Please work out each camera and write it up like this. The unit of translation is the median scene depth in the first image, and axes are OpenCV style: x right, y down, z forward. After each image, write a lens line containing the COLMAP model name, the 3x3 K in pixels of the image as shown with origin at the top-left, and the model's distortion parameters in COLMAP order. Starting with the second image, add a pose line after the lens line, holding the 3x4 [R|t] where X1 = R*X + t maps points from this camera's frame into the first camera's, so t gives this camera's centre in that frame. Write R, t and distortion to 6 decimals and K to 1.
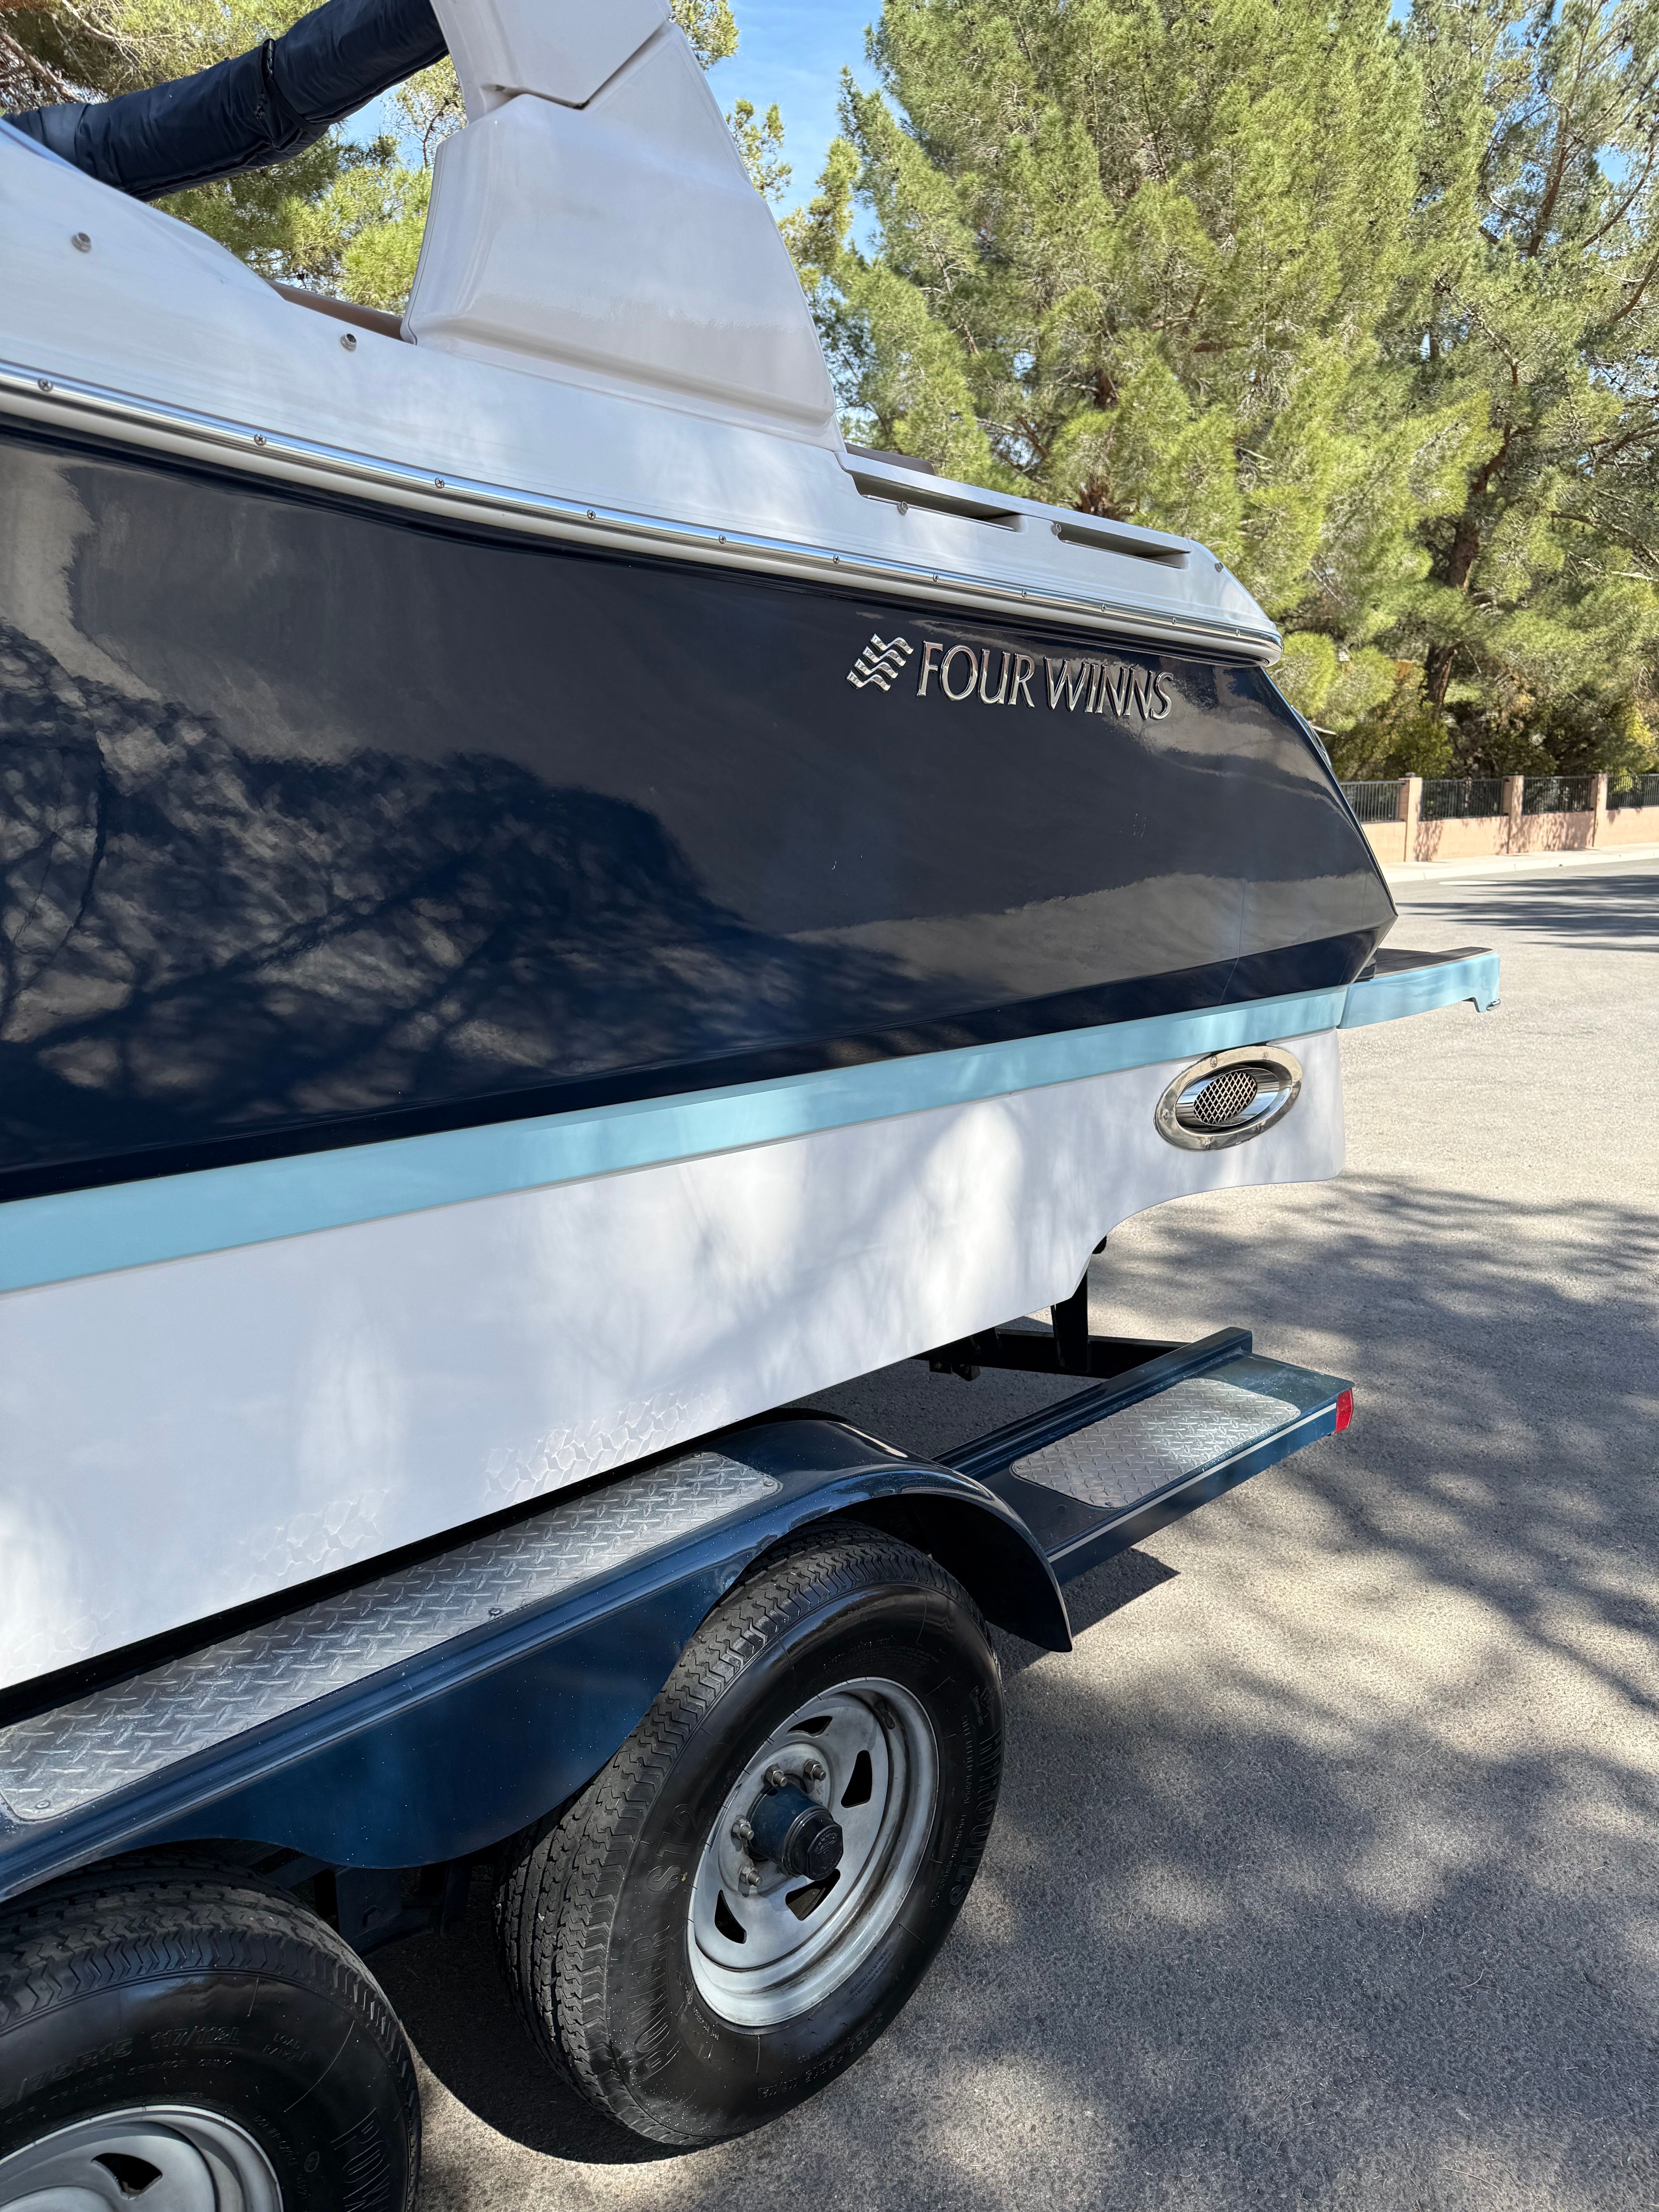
lens RADIAL K [[1583.8, 0, 828.9], [0, 1583.8, 1124.1], [0, 0, 1]] dist [0.005543, -0.005701]
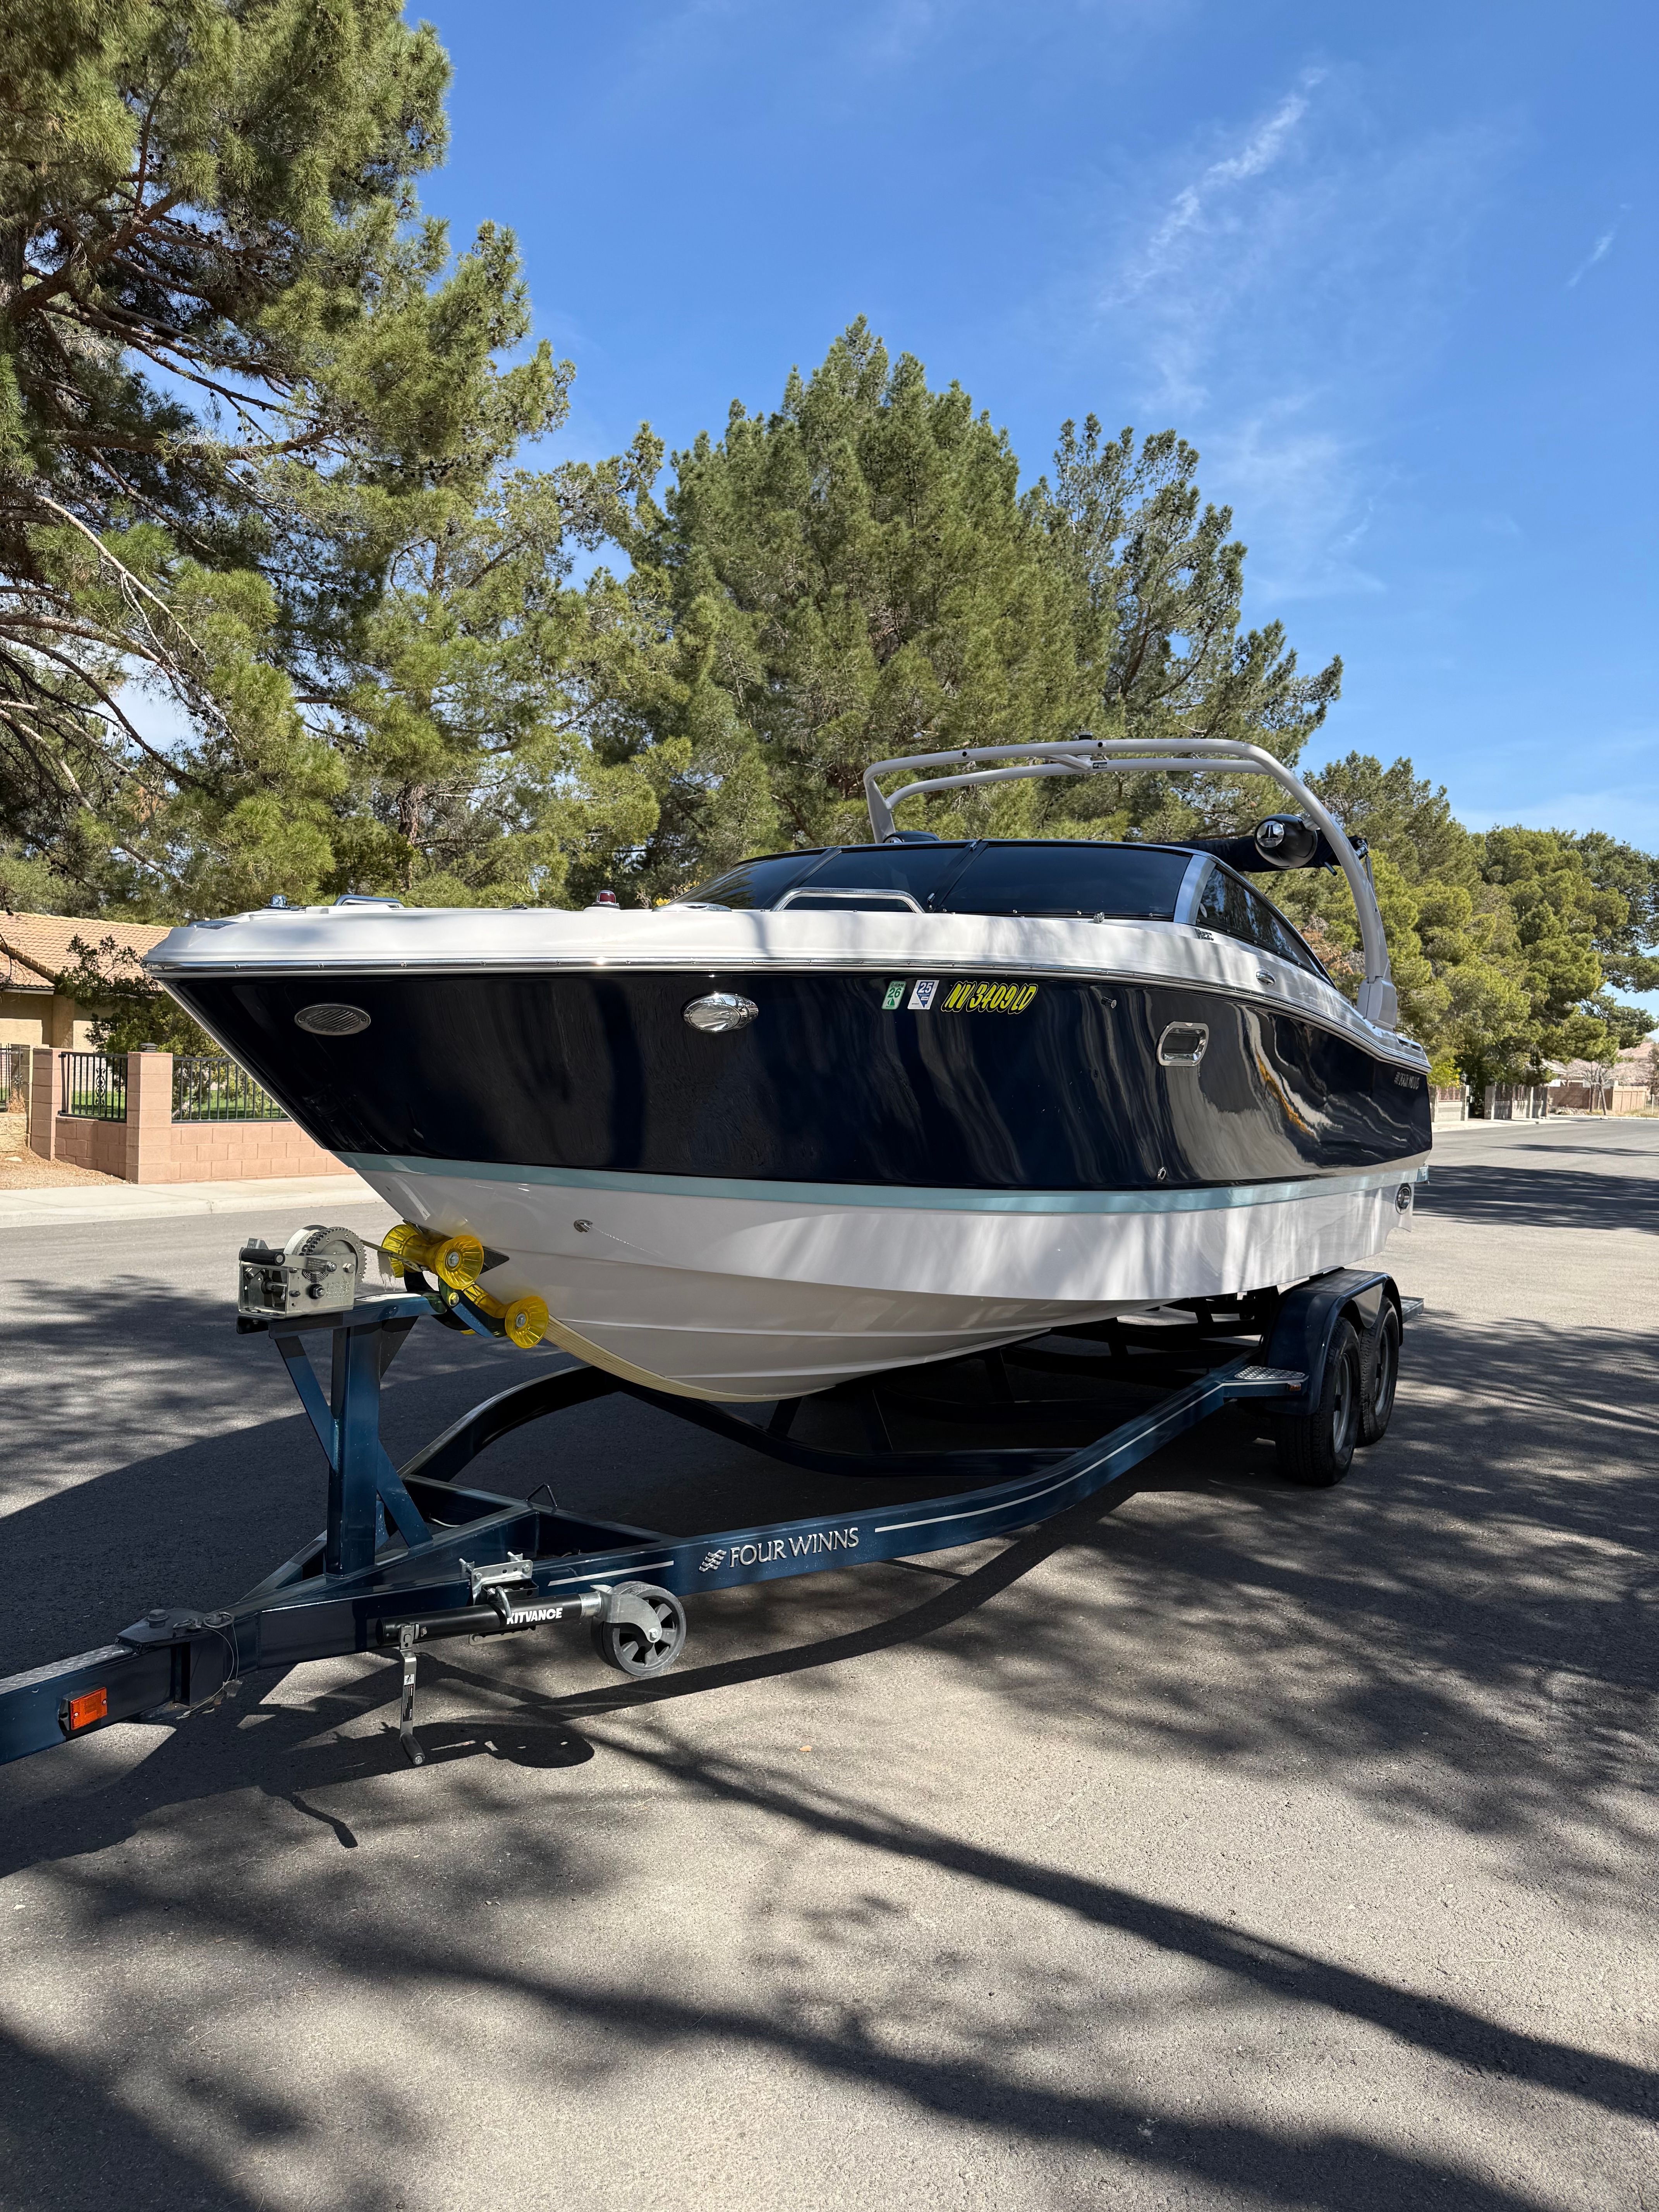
lens RADIAL K [[1607.1, 0, 841.1], [0, 1607.1, 1153.4], [0, 0, 1]] dist [0.046106, -0.036265]
pose [[0.958244, 0.033506, 0.283983, -0.215408], [0.010563, 0.988286, -0.152248, 0.046437], [-0.285758, 0.148890, 0.946665, -0.219576]]
